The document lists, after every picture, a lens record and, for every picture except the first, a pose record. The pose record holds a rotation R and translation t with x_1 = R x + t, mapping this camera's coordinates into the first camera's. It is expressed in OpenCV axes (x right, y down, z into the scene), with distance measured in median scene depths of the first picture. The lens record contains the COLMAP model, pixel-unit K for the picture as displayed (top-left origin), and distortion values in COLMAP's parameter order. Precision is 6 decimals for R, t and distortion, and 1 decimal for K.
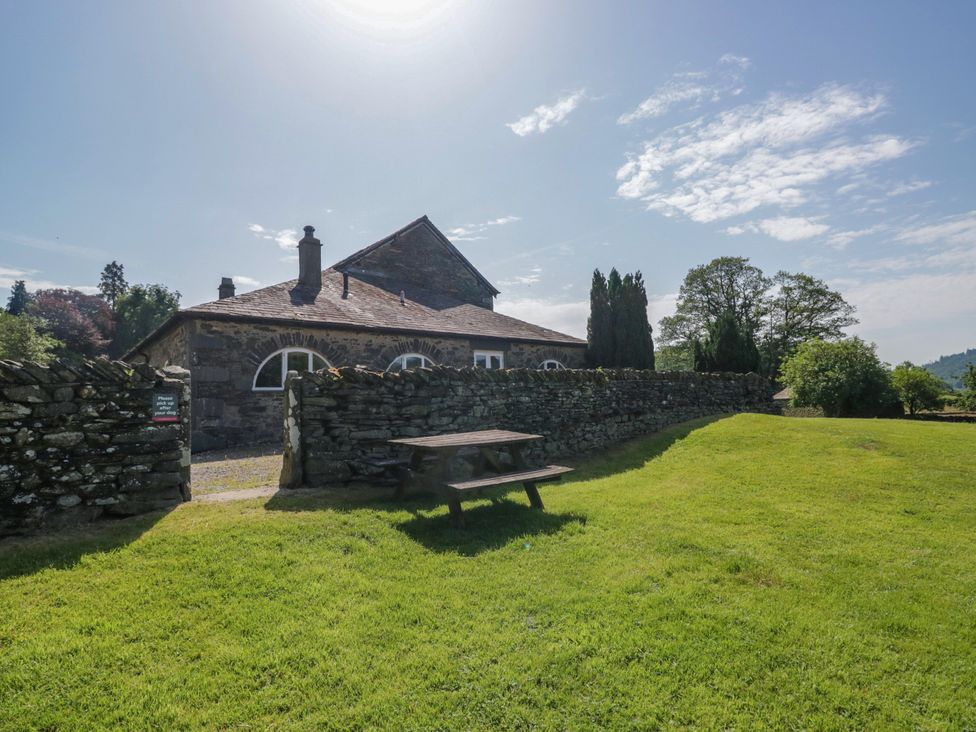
lens RADIAL K [[508.7, 0, 490.4], [0, 508.7, 362.2], [0, 0, 1]] dist [-0.002444, -0.011517]
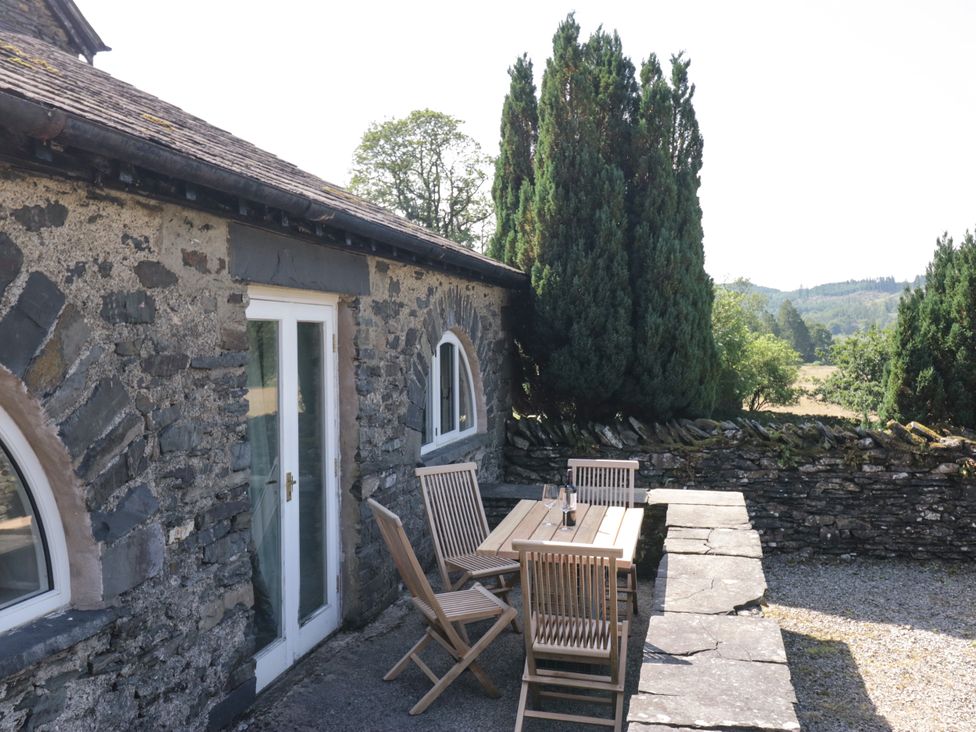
lens RADIAL K [[863.7, 0, 481.8], [0, 863.7, 357.3], [0, 0, 1]] dist [0.011345, 0.002873]
pose [[0.822437, 0.021185, 0.568461, -0.143541], [-0.073639, 0.994863, 0.069463, -0.030727], [-0.564070, -0.098989, 0.819772, 0.860006]]
